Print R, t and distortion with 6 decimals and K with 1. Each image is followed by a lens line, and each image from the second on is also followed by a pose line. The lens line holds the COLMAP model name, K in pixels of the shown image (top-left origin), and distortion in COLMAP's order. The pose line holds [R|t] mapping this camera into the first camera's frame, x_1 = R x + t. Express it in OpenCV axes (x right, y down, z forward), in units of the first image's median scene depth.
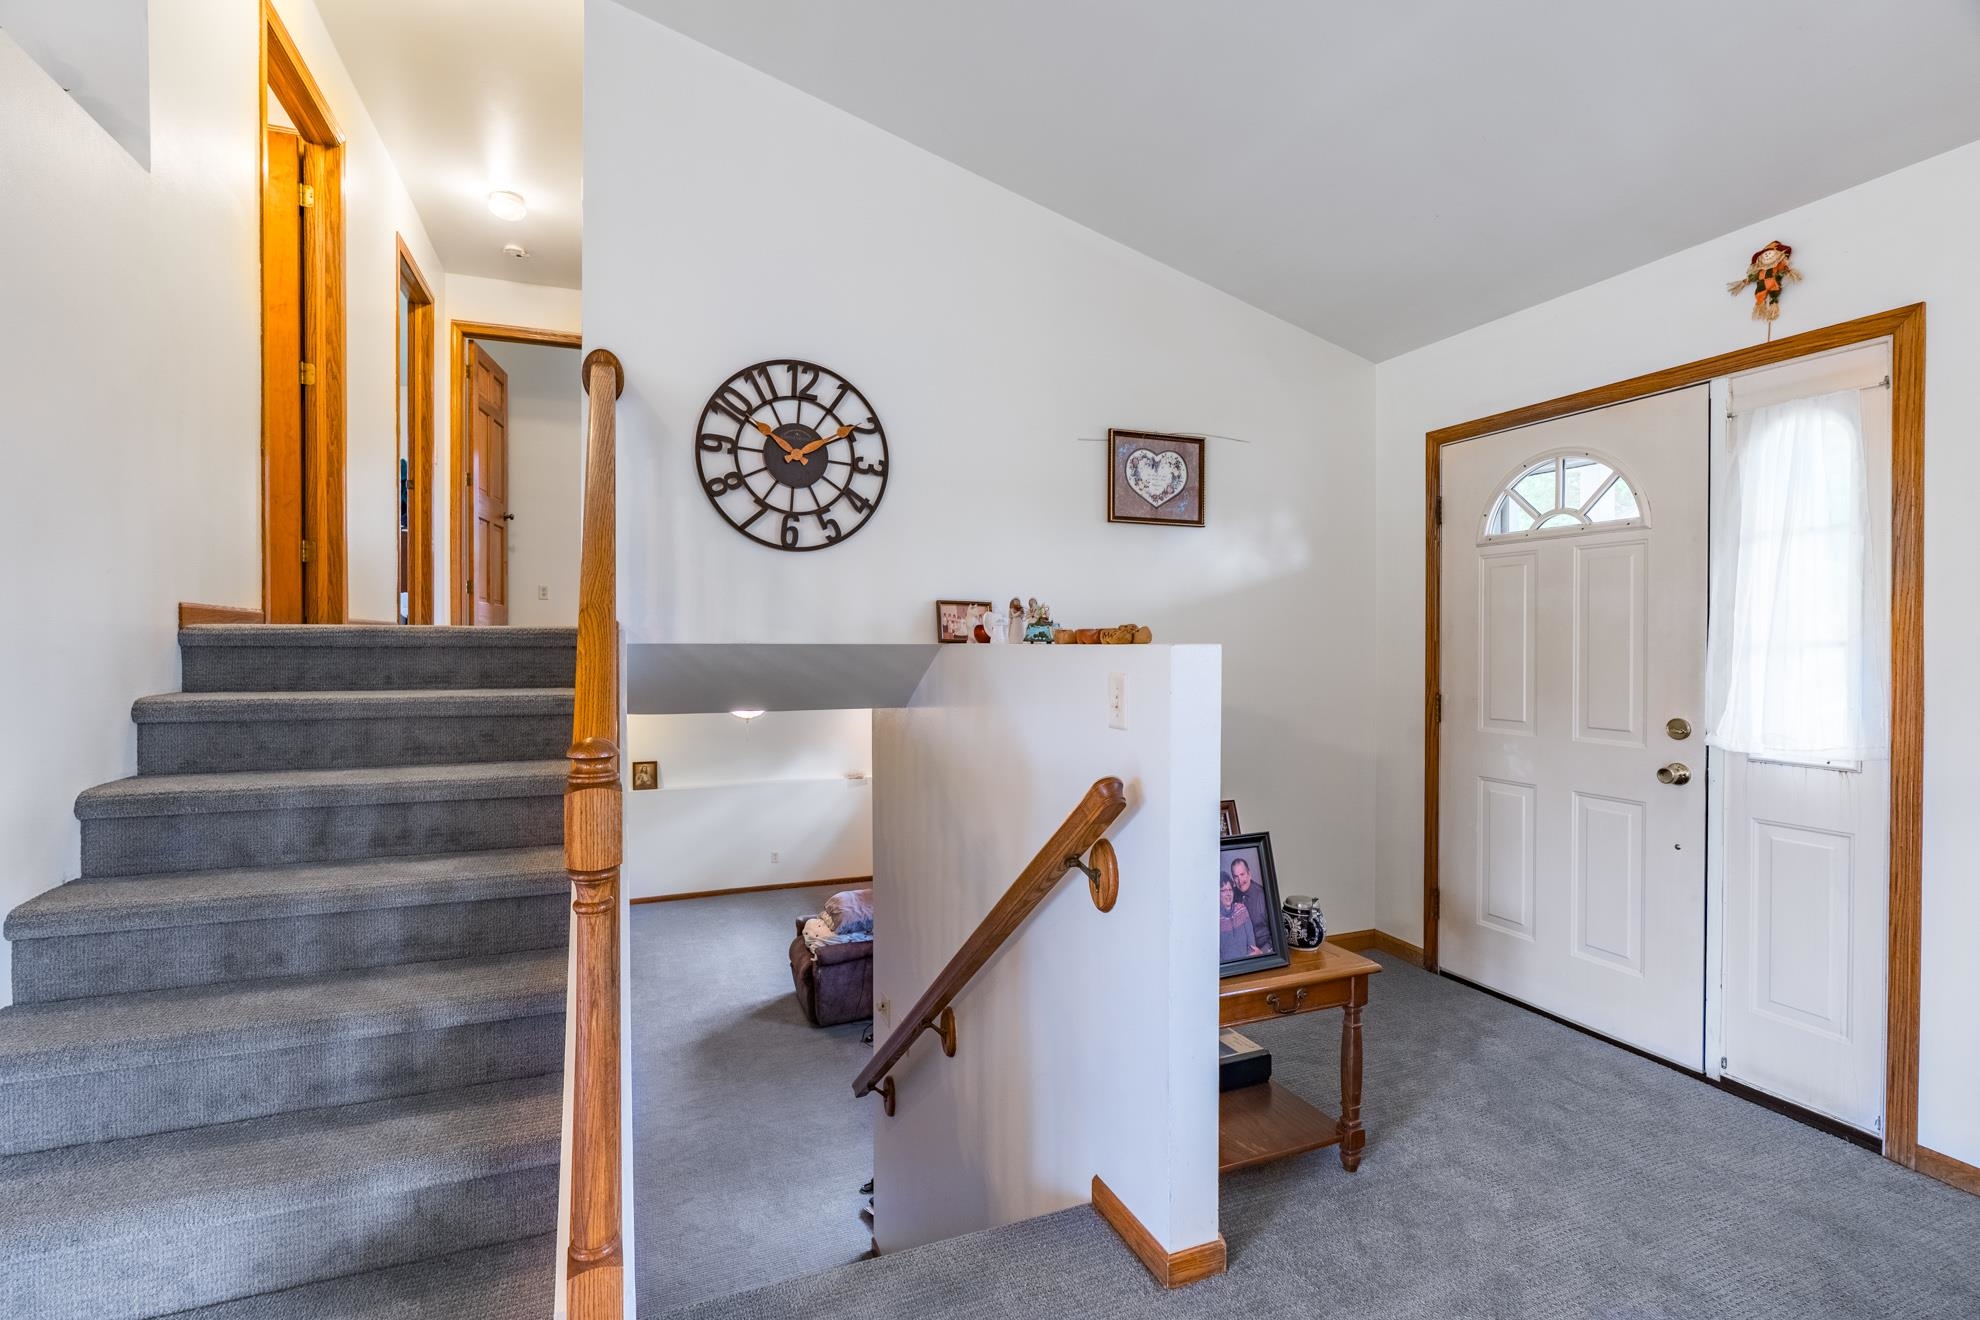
lens RADIAL K [[899.7, 0, 989.4], [0, 899.7, 647.6], [0, 0, 1]] dist [-0.013982, 0.006573]
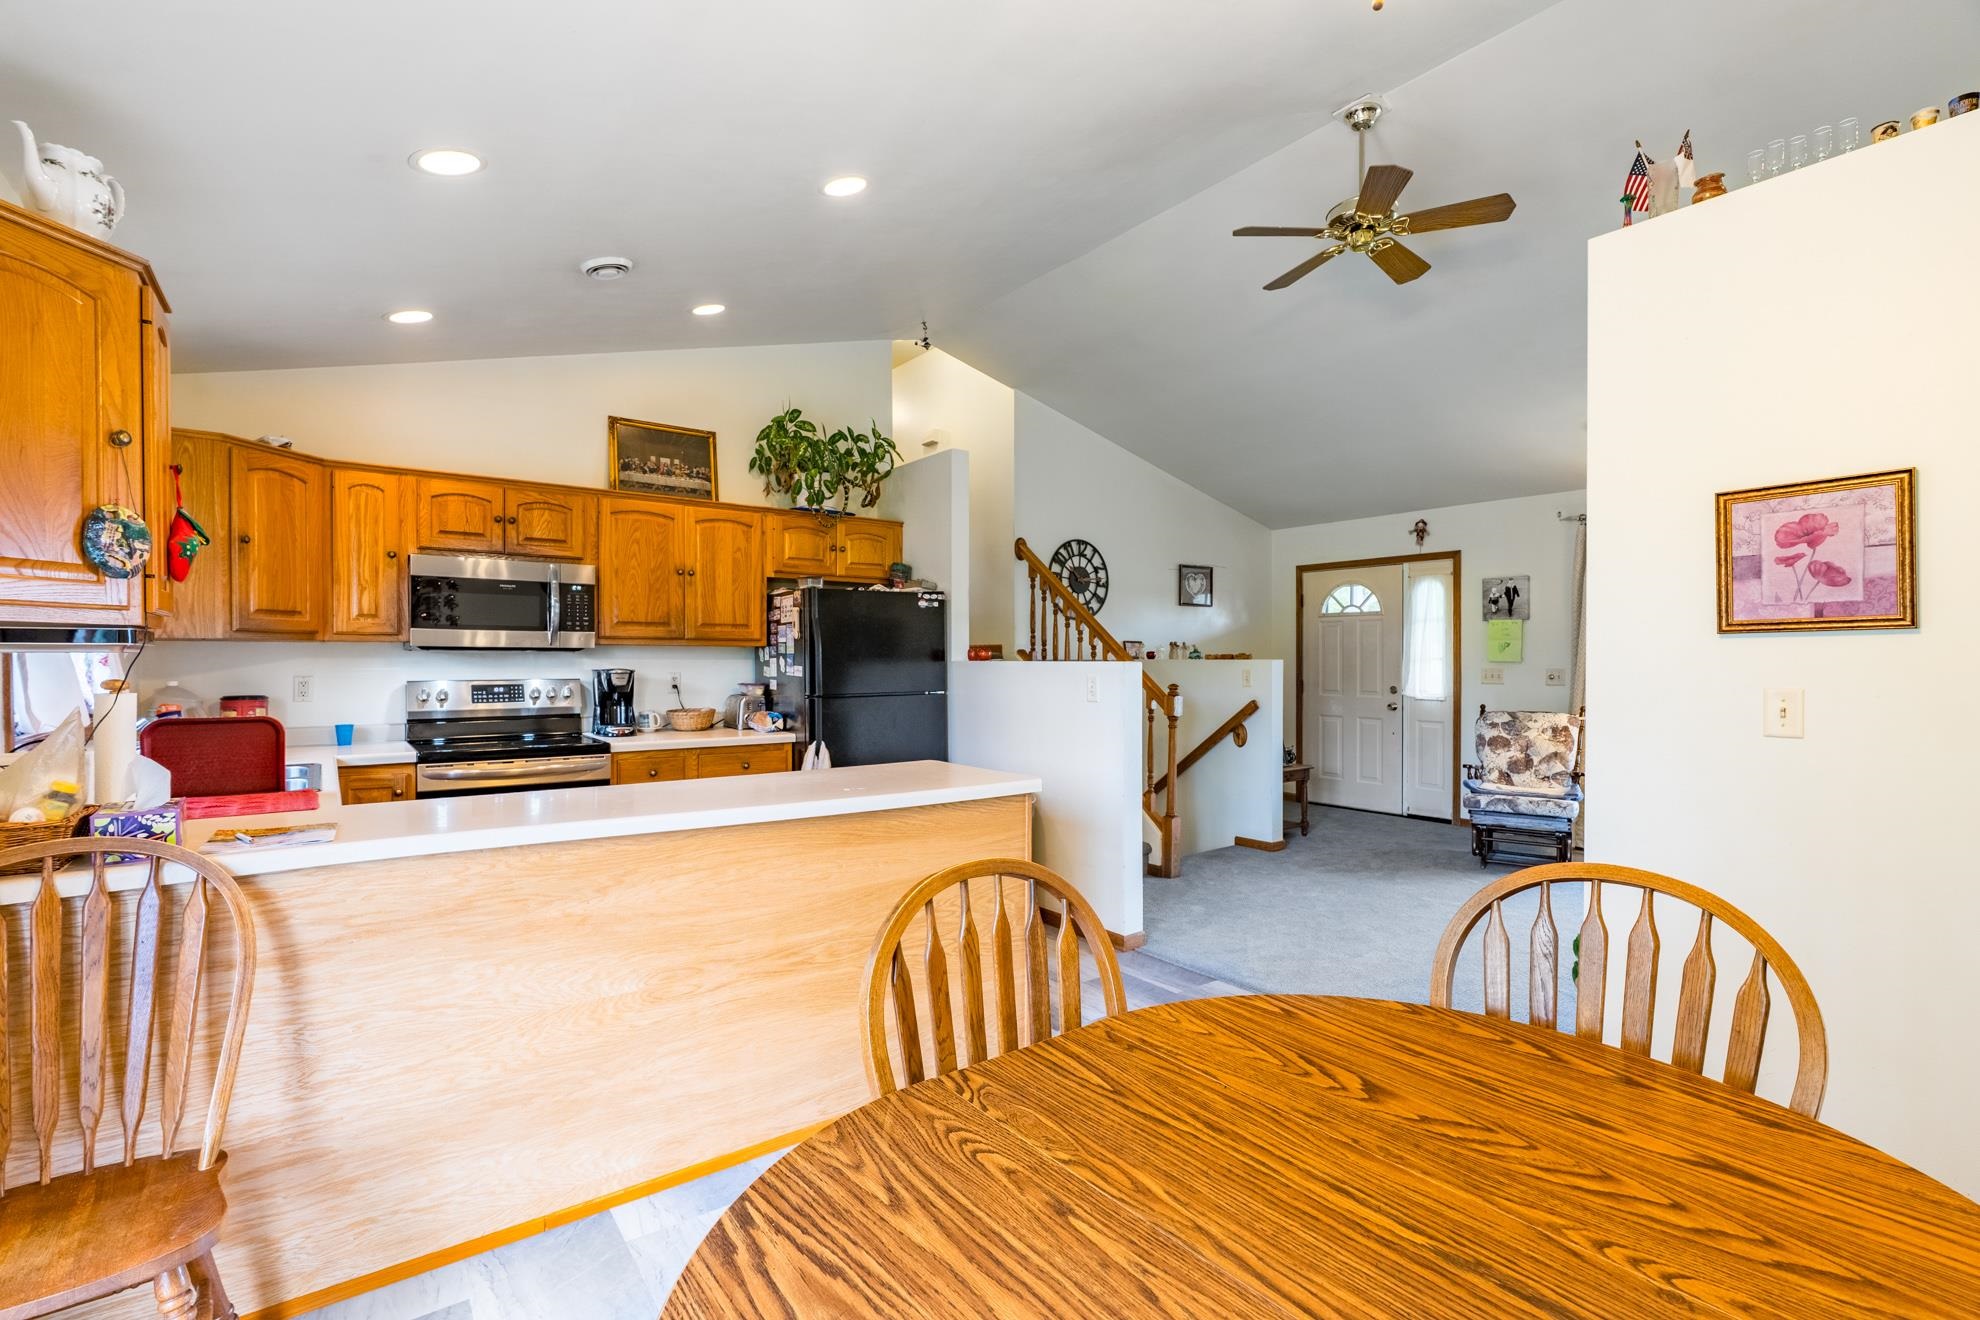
lens RADIAL K [[899.7, 0, 993.3], [0, 899.7, 660.8], [0, 0, 1]] dist [-0.013982, 0.006573]
pose [[0.962457, -0.003744, 0.271407, -1.109540], [0.003805, 0.999993, 0.000300, -0.001194], [-0.271407, 0.000744, 0.962464, -1.261615]]
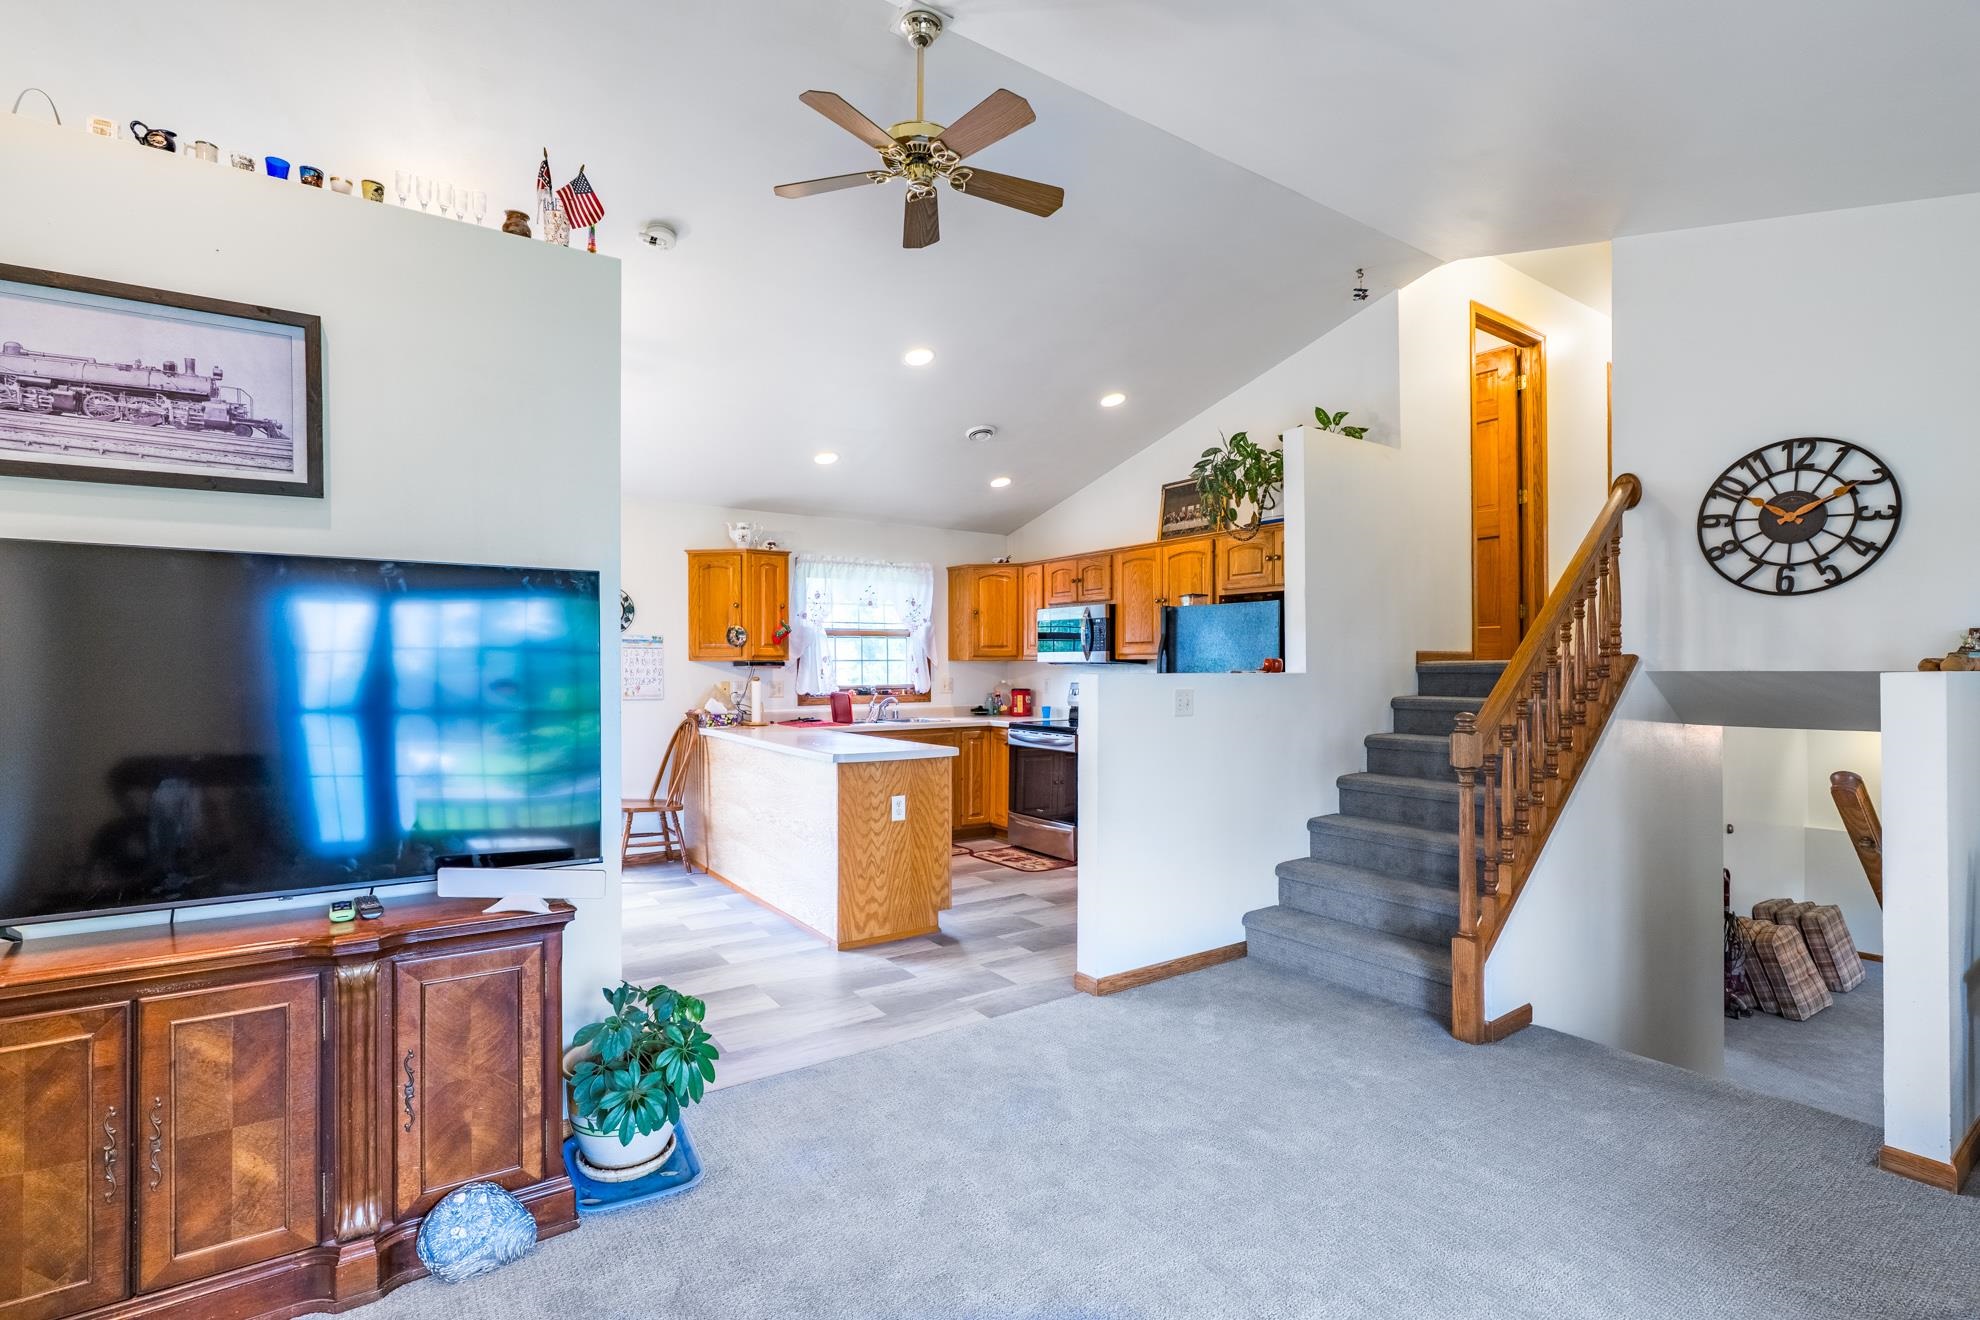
lens RADIAL K [[899.7, 0, 978.4], [0, 899.7, 675.5], [0, 0, 1]] dist [-0.013982, 0.006573]
pose [[0.220711, 0.003110, -0.975334, 0.747889], [-0.001218, 0.999995, 0.002913, 0.000357], [0.975339, 0.000545, 0.220713, -0.361653]]
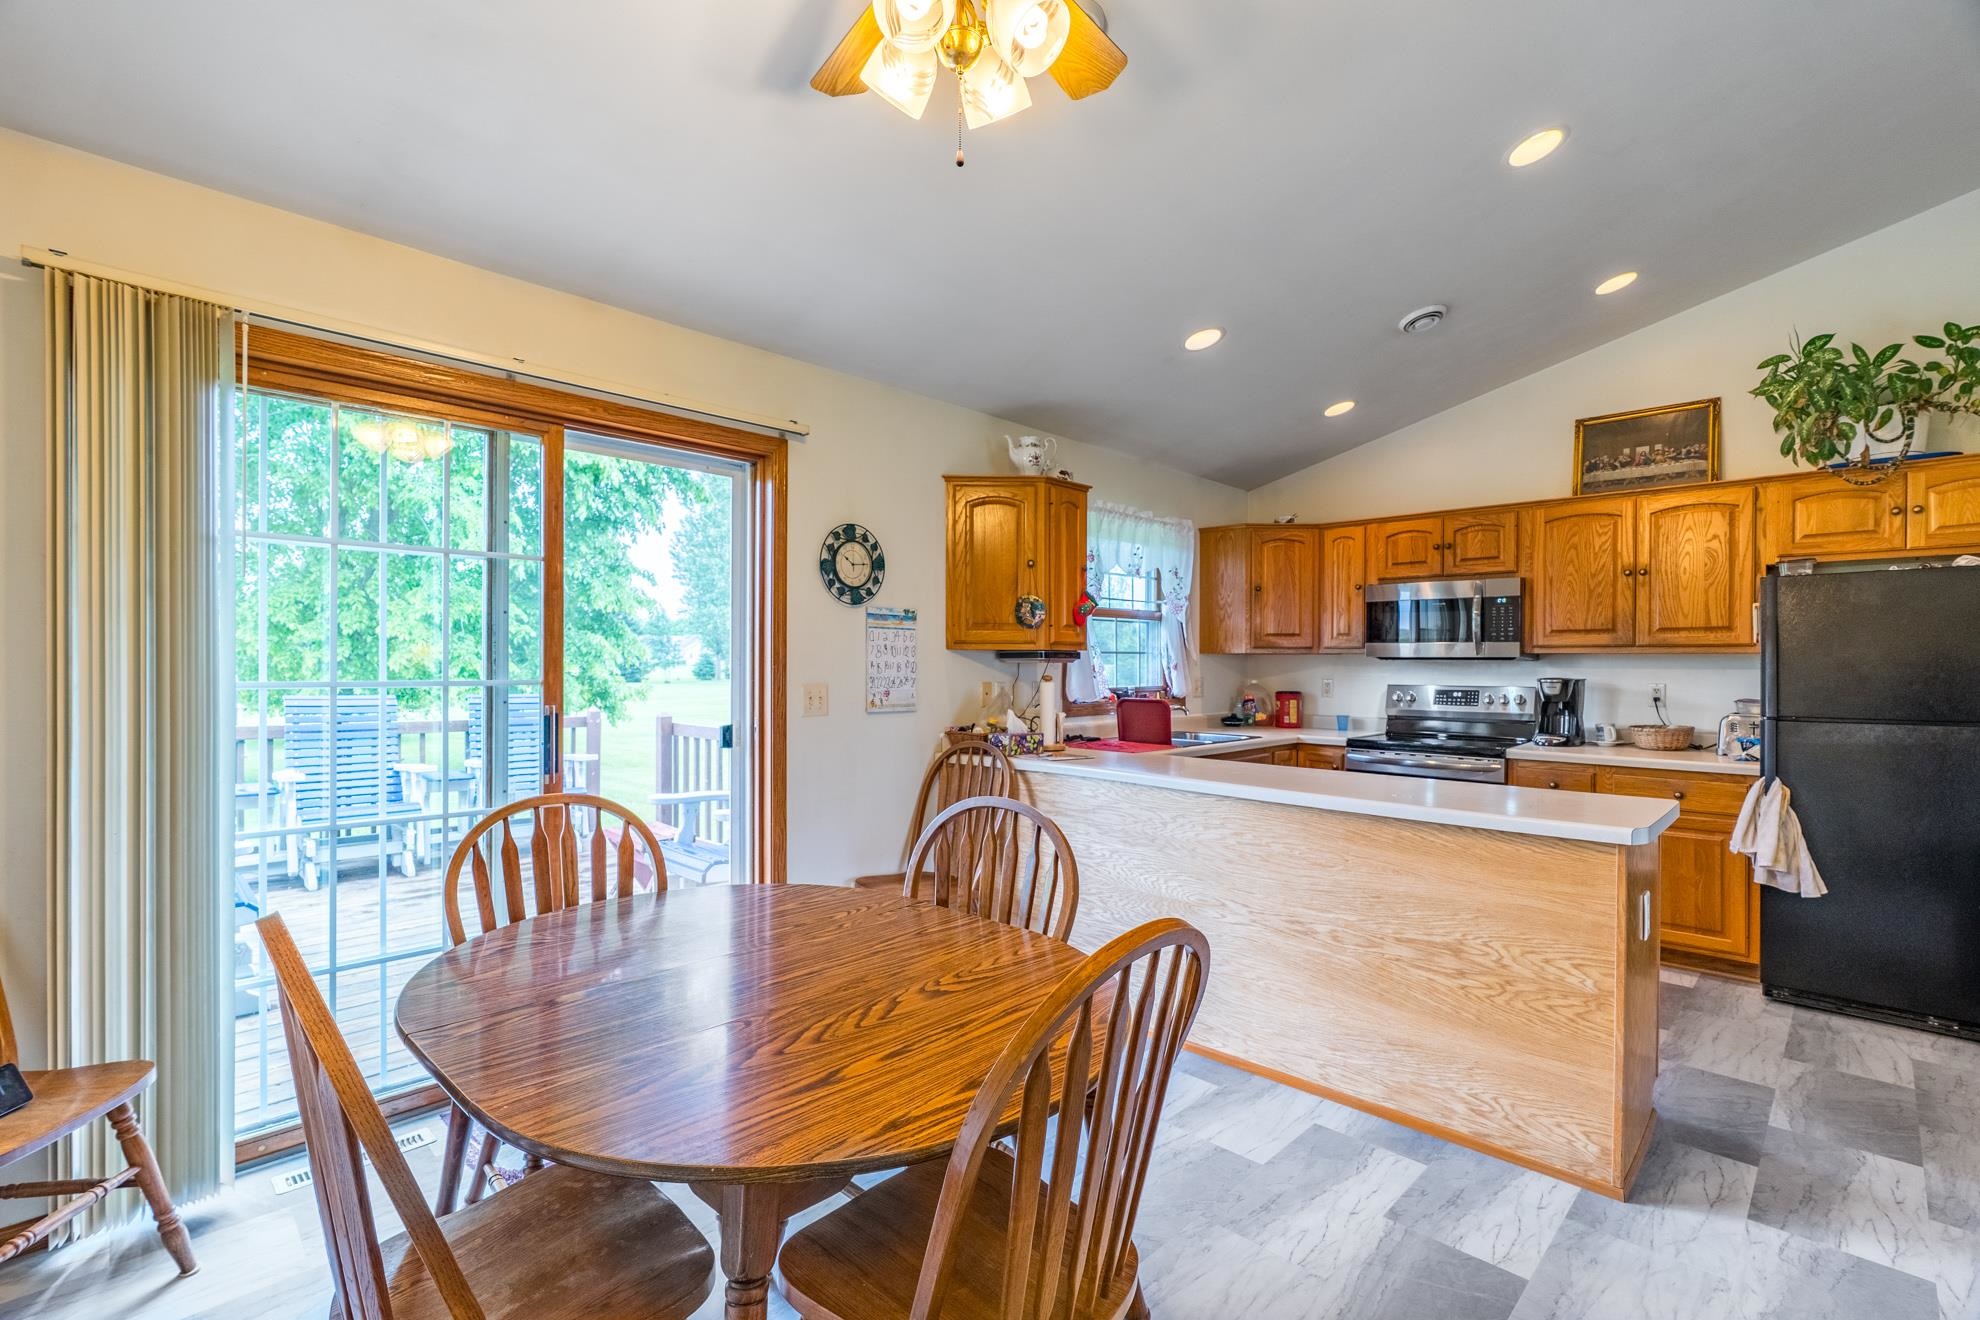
lens RADIAL K [[899.7, 0, 973.2], [0, 899.7, 663.6], [0, 0, 1]] dist [-0.013982, 0.006573]
pose [[0.399475, -0.002324, -0.916741, -0.273416], [-0.007036, 0.999960, -0.005601, 0.000613], [0.916717, 0.008688, 0.399443, -1.102422]]
